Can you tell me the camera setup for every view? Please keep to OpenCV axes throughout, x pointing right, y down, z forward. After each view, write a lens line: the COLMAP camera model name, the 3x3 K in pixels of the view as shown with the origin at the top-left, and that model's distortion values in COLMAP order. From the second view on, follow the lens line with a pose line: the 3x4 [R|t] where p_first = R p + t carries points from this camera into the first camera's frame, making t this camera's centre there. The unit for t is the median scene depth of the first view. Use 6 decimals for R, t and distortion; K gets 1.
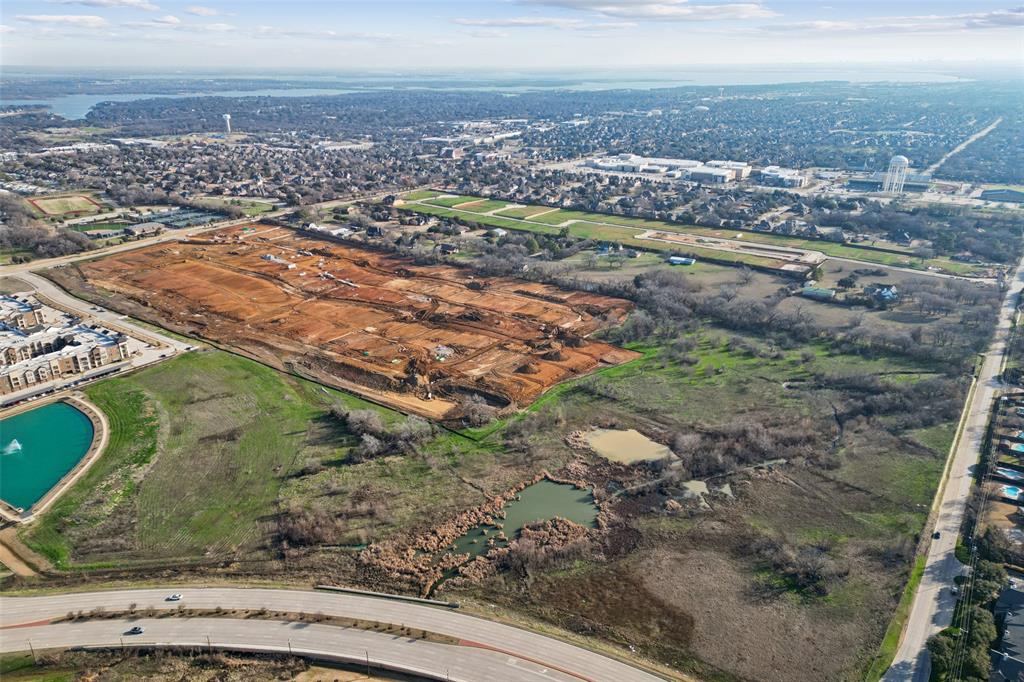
lens RADIAL K [[710.0, 0, 512.3], [0, 710.0, 380.1], [0, 0, 1]] dist [0.085076, -0.067092]
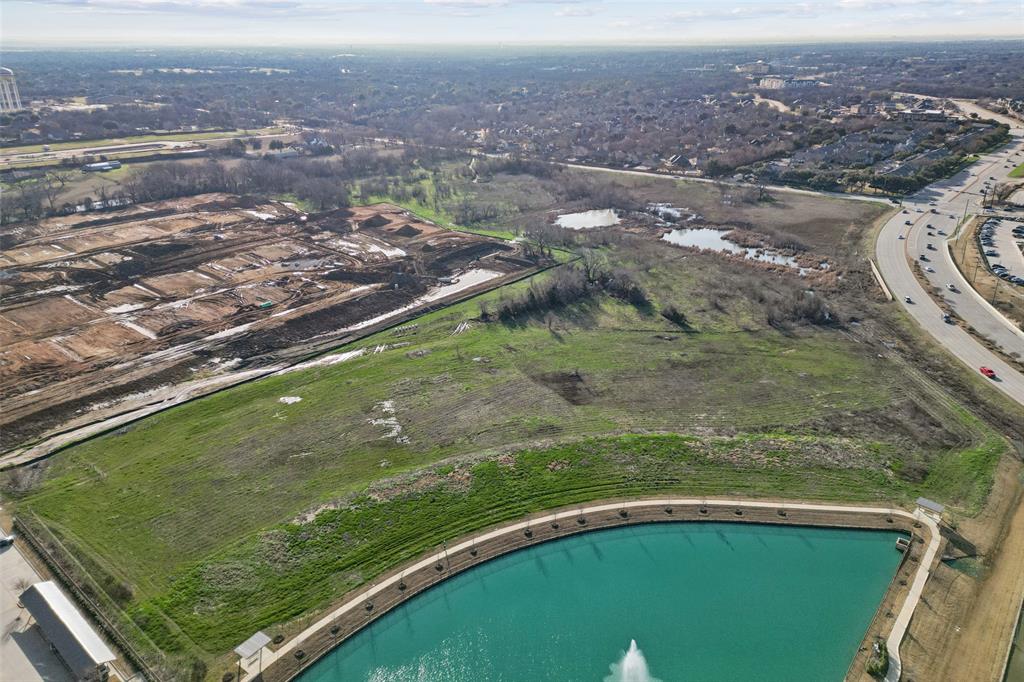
lens RADIAL K [[671.2, 0, 513.7], [0, 671.2, 388.9], [0, 0, 1]] dist [0.066899, -0.051791]
pose [[0.084635, -0.454642, 0.886644, -0.732940], [0.408306, 0.827521, 0.385351, -0.114766], [-0.908913, 0.329408, 0.255670, 0.768887]]
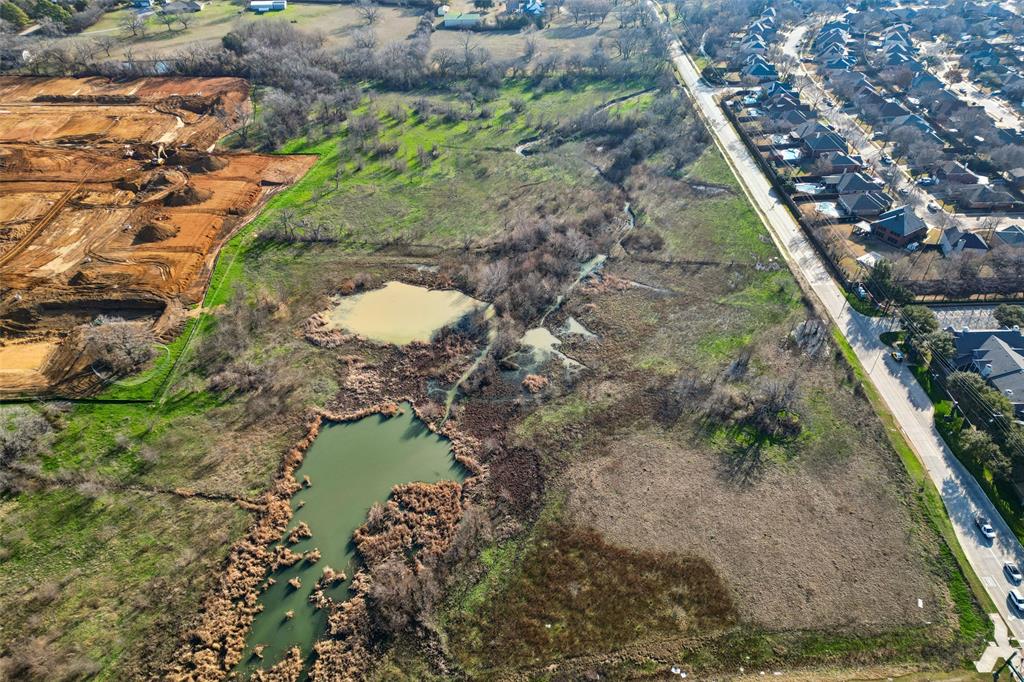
lens RADIAL K [[710.0, 0, 512.3], [0, 710.0, 380.1], [0, 0, 1]] dist [0.085076, -0.067092]
pose [[0.799272, -0.397452, 0.450772, -0.059702], [0.247874, 0.901327, 0.355202, -0.044585], [-0.547469, -0.172168, 0.818924, 0.344485]]
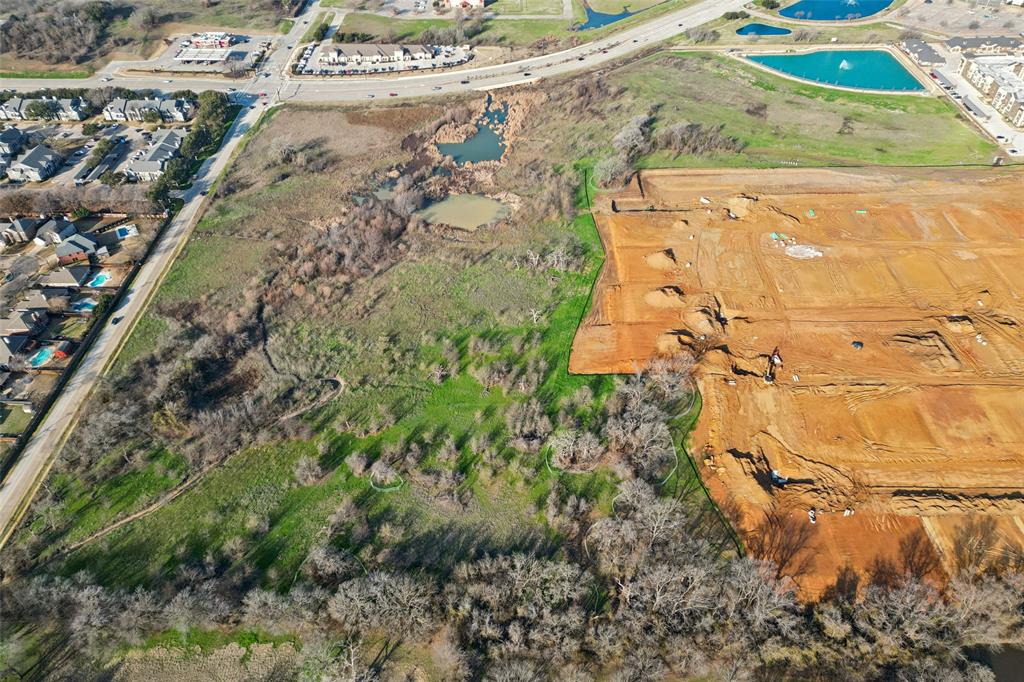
lens RADIAL K [[671.2, 0, 513.7], [0, 671.2, 388.9], [0, 0, 1]] dist [0.066899, -0.051791]
pose [[-0.816742, 0.418056, -0.397696, 0.485827], [-0.227174, 0.400594, 0.887647, -0.550397], [0.530400, 0.815324, -0.232210, 1.209240]]
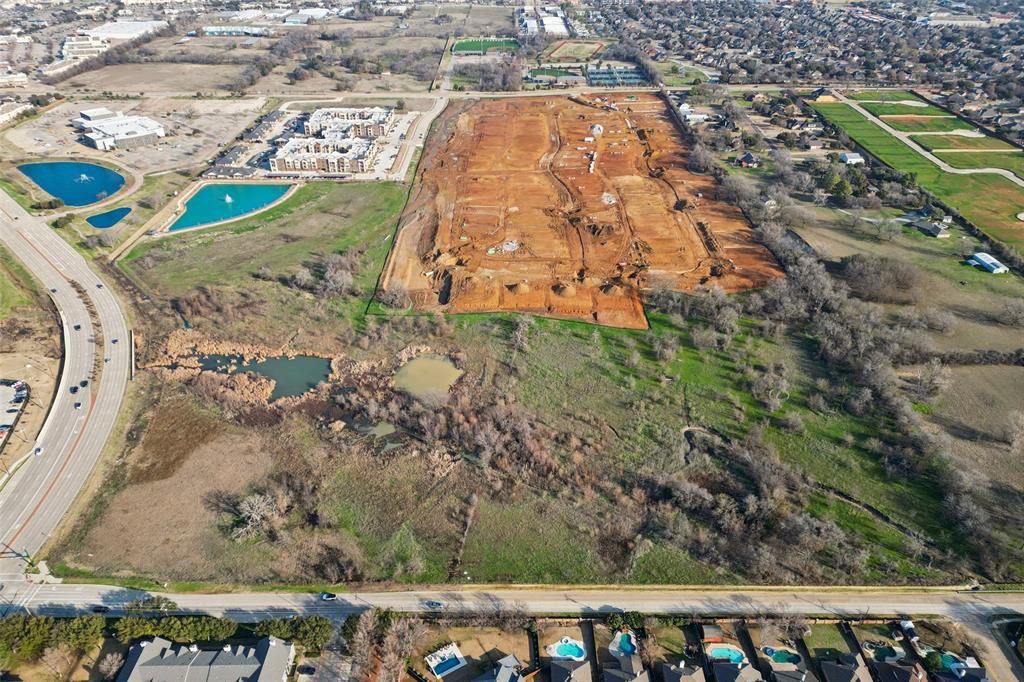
lens RADIAL K [[710.0, 0, 512.3], [0, 710.0, 380.1], [0, 0, 1]] dist [0.085076, -0.067092]
pose [[0.582547, 0.453731, -0.674364, 0.742653], [-0.330462, 0.890230, 0.313504, -0.208100], [0.742586, 0.040221, 0.668542, 0.354604]]
